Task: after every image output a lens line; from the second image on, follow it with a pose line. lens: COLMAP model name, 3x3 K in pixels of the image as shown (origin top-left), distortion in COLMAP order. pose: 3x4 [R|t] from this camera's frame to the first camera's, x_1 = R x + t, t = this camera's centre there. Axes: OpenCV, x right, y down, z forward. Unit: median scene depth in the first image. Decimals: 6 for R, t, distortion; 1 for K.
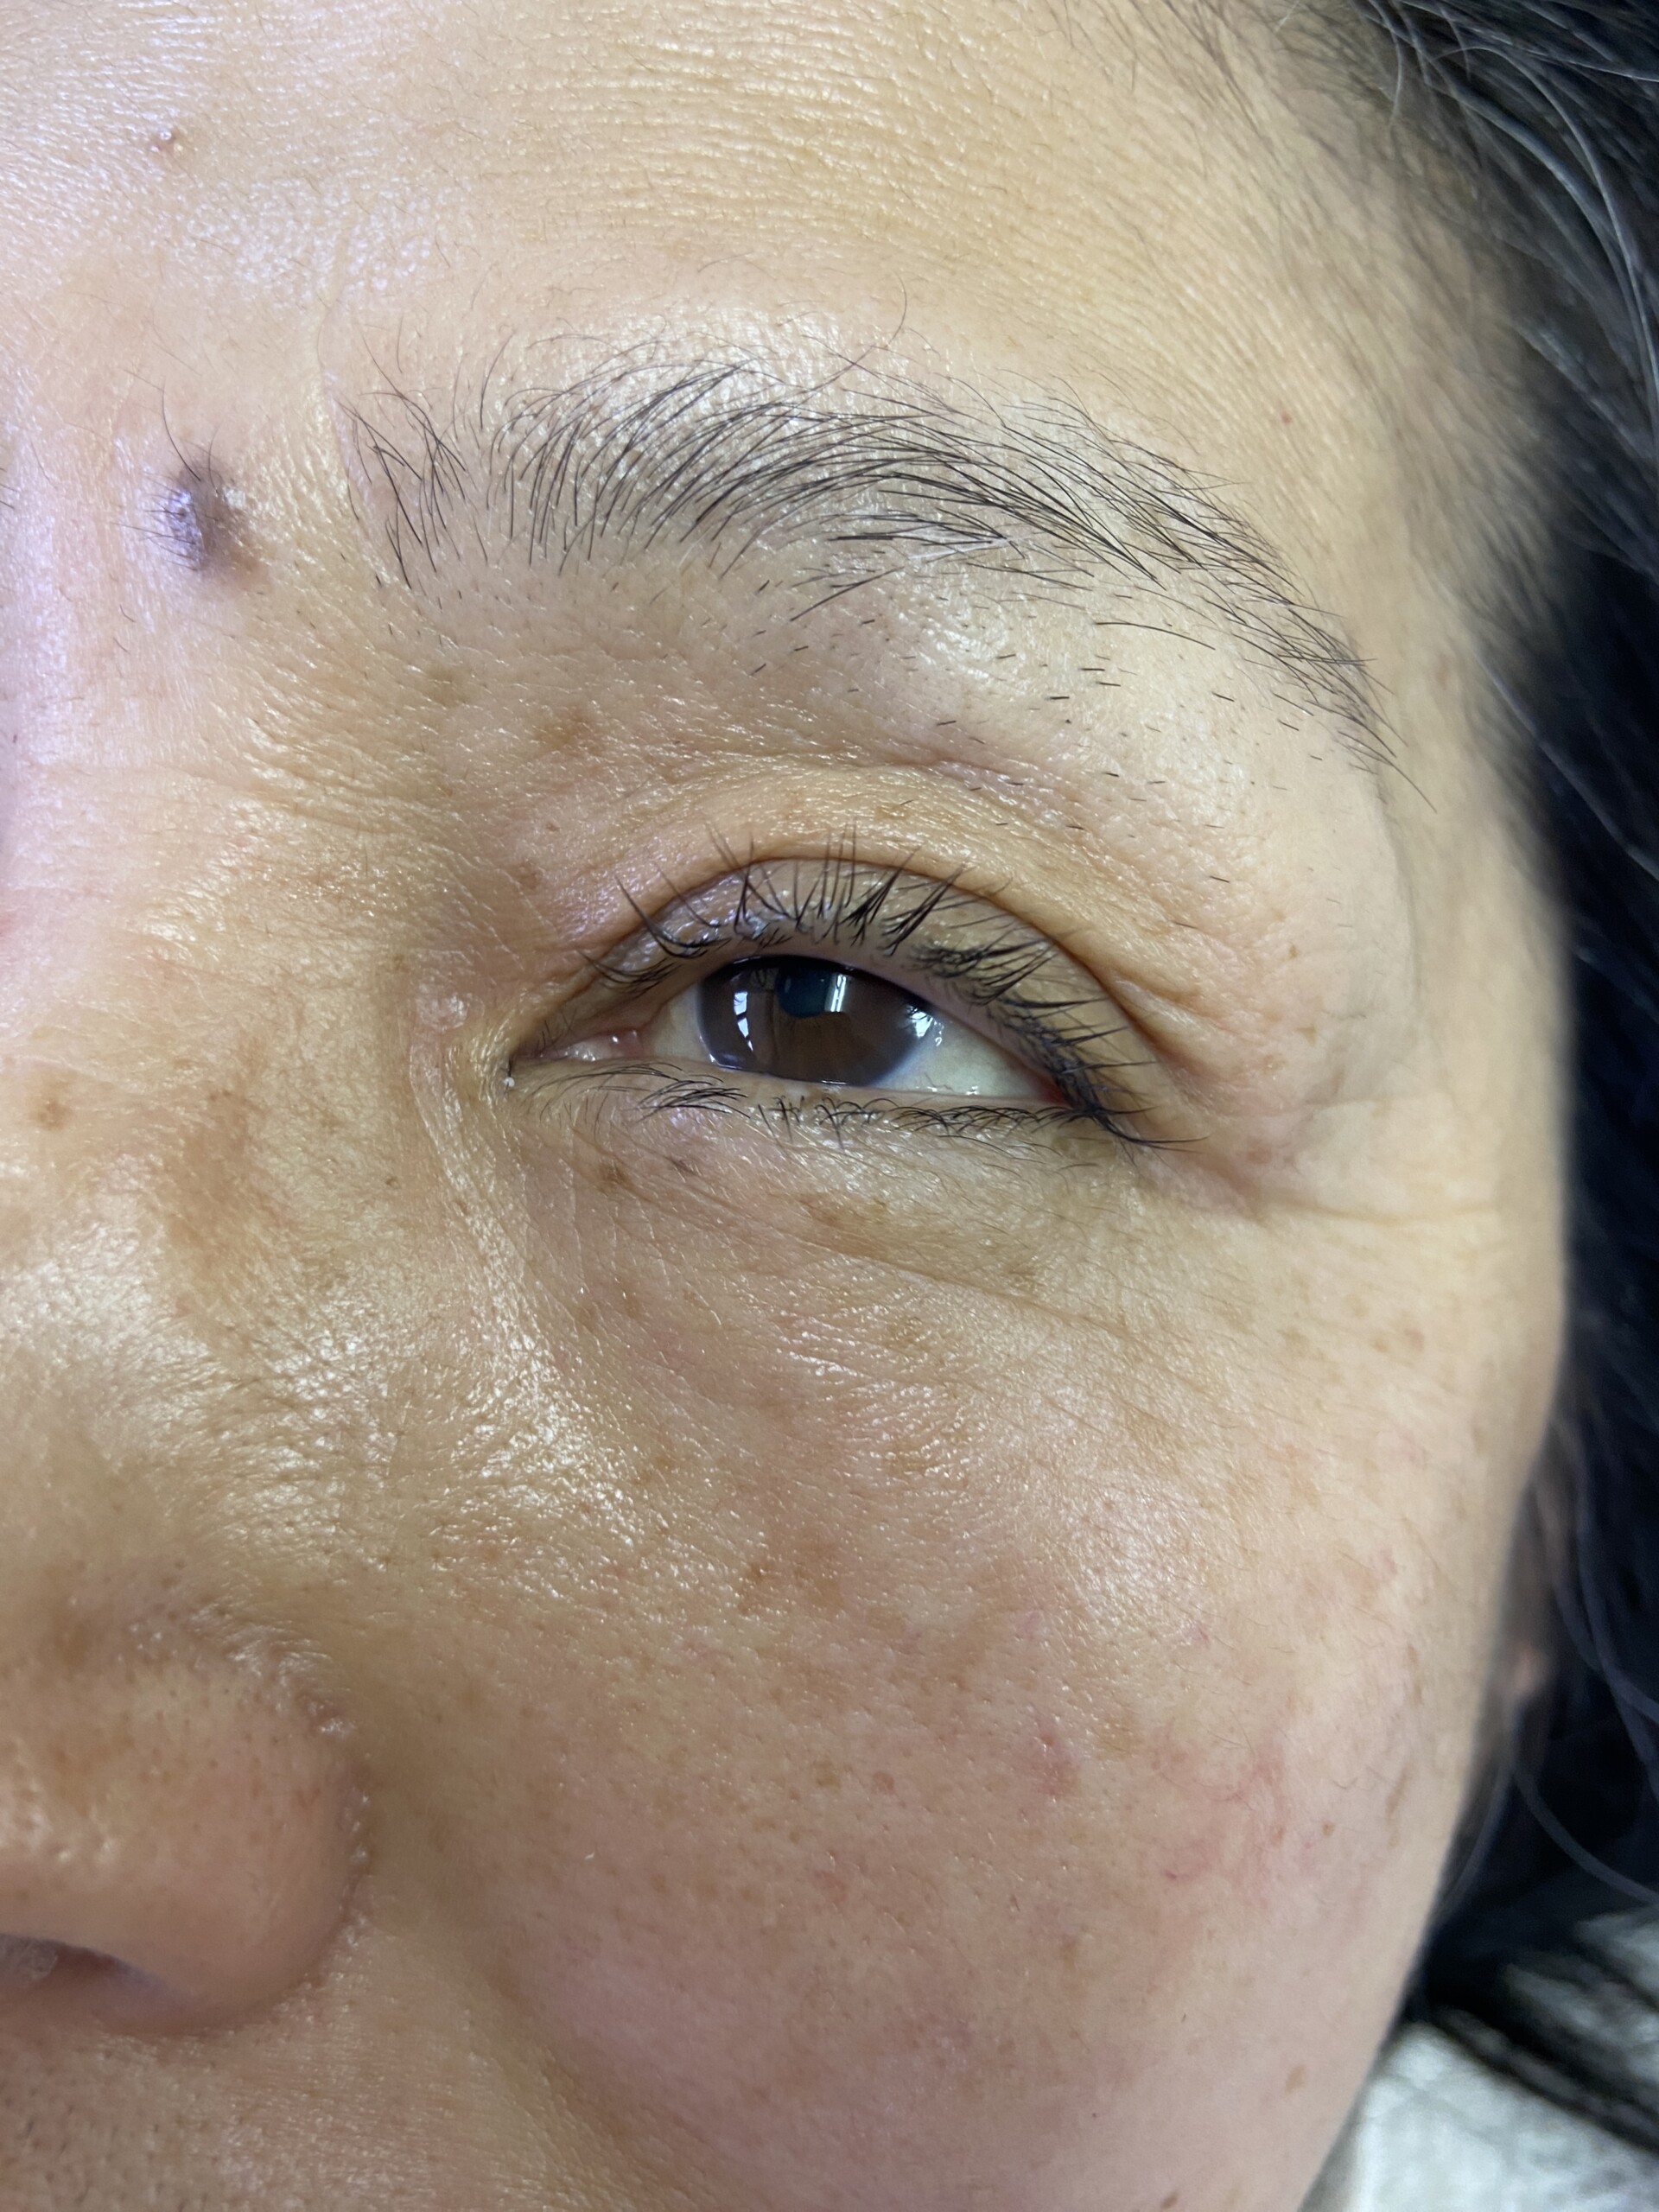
lens RADIAL K [[1671.0, 0, 831.8], [0, 1671.0, 1149.7], [0, 0, 1]] dist [0.143910, -0.325108]
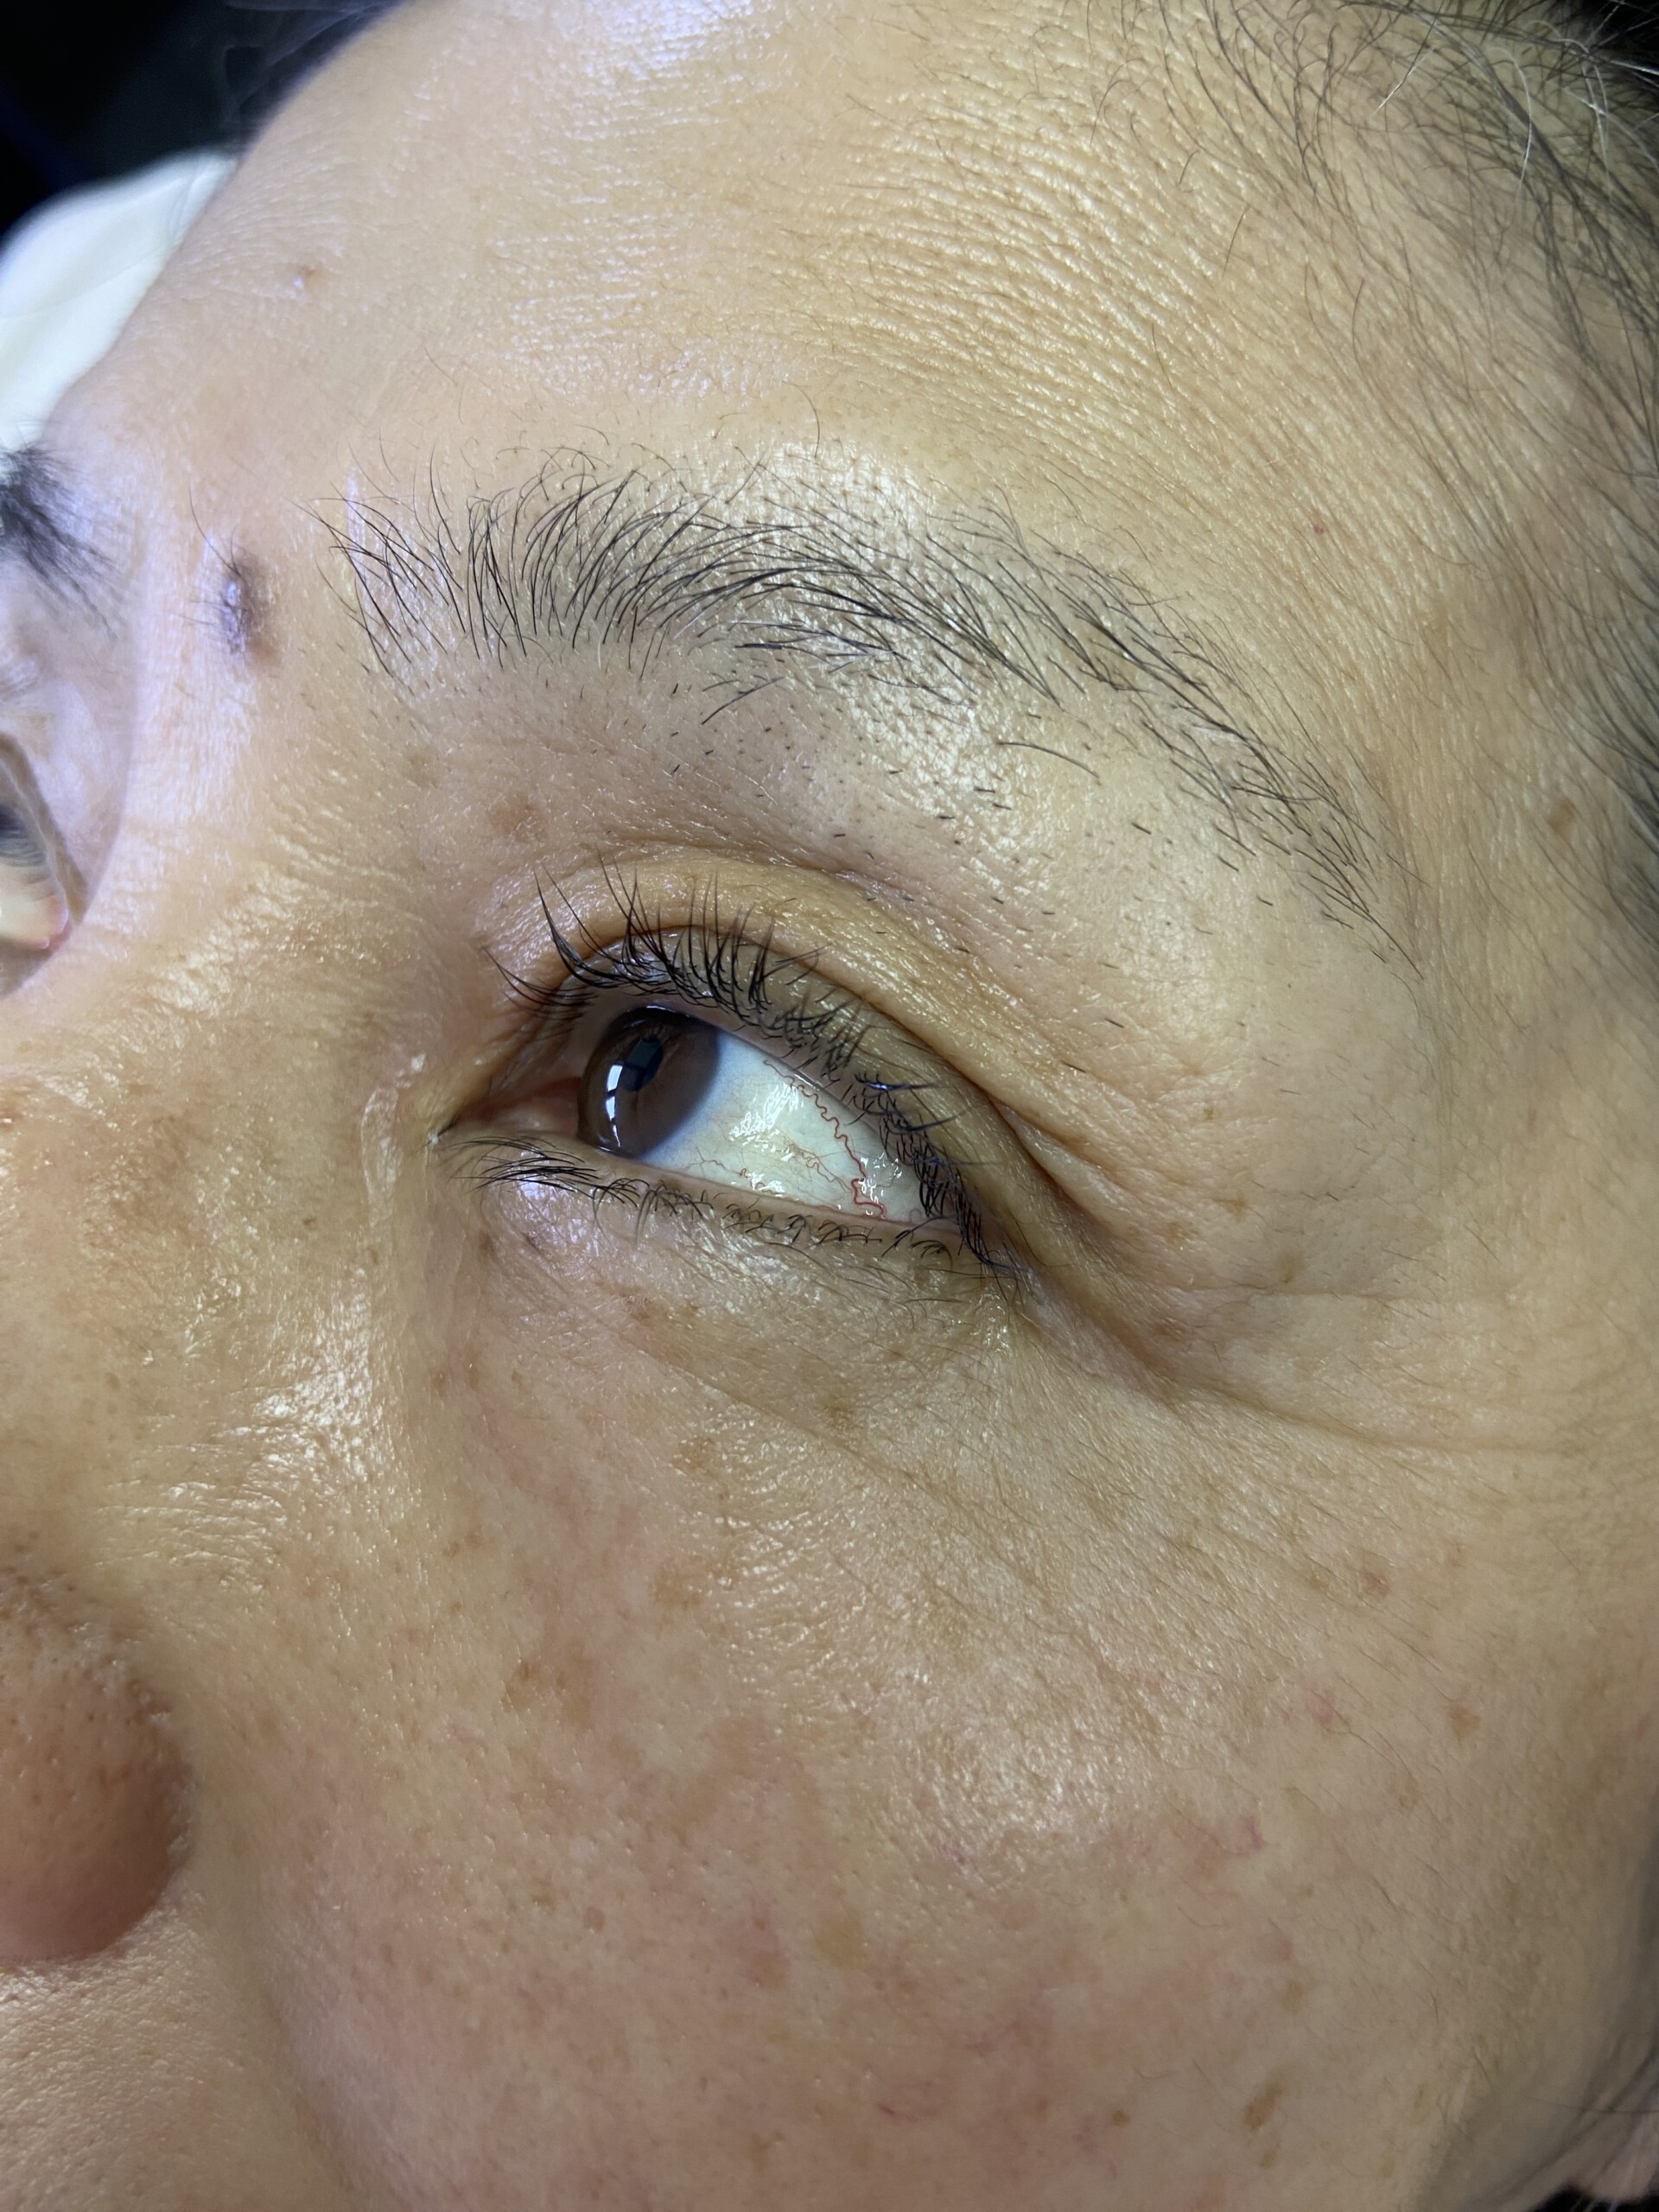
lens RADIAL K [[1671.0, 0, 831.8], [0, 1671.0, 1149.7], [0, 0, 1]] dist [0.143910, -0.325108]
pose [[0.935031, 0.128068, -0.330629, 0.392469], [-0.149586, 0.987924, -0.040367, -0.032292], [0.321467, 0.087202, 0.942897, 0.098567]]
